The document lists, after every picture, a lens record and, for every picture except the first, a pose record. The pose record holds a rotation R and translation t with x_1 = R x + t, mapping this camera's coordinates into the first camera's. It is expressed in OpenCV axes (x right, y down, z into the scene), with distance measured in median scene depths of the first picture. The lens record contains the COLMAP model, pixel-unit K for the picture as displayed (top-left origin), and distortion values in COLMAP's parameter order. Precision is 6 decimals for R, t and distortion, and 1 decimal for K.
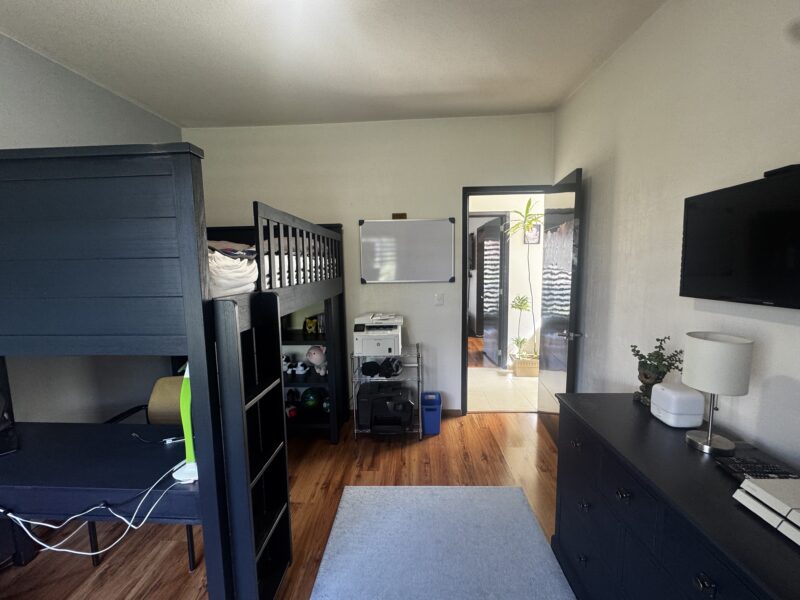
lens RADIAL K [[320.3, 0, 401.1], [0, 320.3, 295.1], [0, 0, 1]] dist [-0.000575, 0.000023]
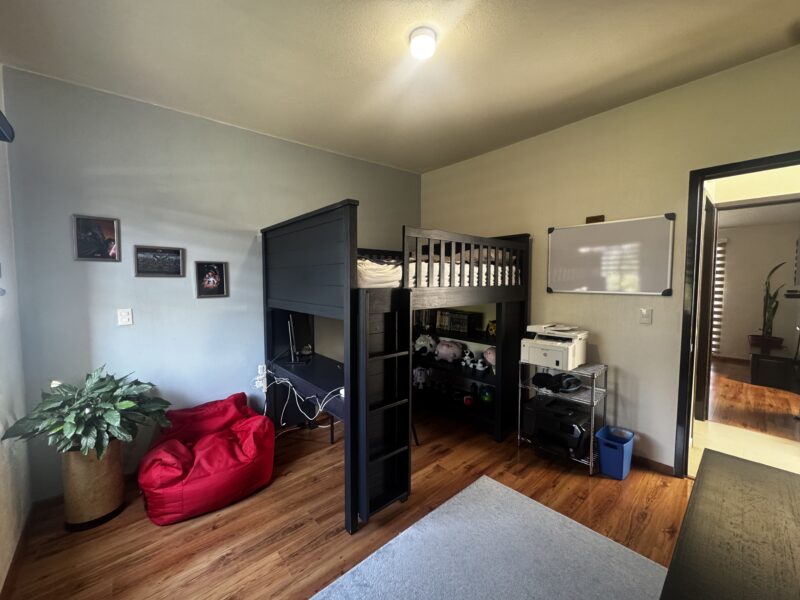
lens RADIAL K [[320.3, 0, 397.4], [0, 320.3, 292.7], [0, 0, 1]] dist [-0.000575, 0.000023]
pose [[0.697234, 0.046962, -0.715304, 0.295144], [-0.080669, 0.996654, -0.013197, 0.016196], [0.712290, 0.066904, 0.698689, -0.005326]]
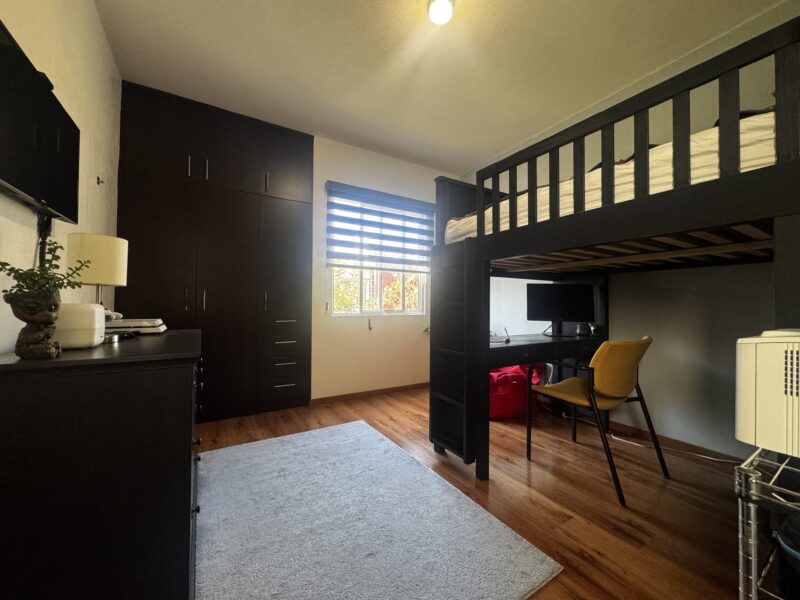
lens RADIAL K [[320.3, 0, 395.9], [0, 320.3, 299.3], [0, 0, 1]] dist [-0.000575, 0.000023]
pose [[-0.824757, 0.011550, -0.565370, 0.305132], [-0.045548, 0.995186, 0.086775, 0.075996], [0.563651, 0.097319, -0.820260, 1.005000]]
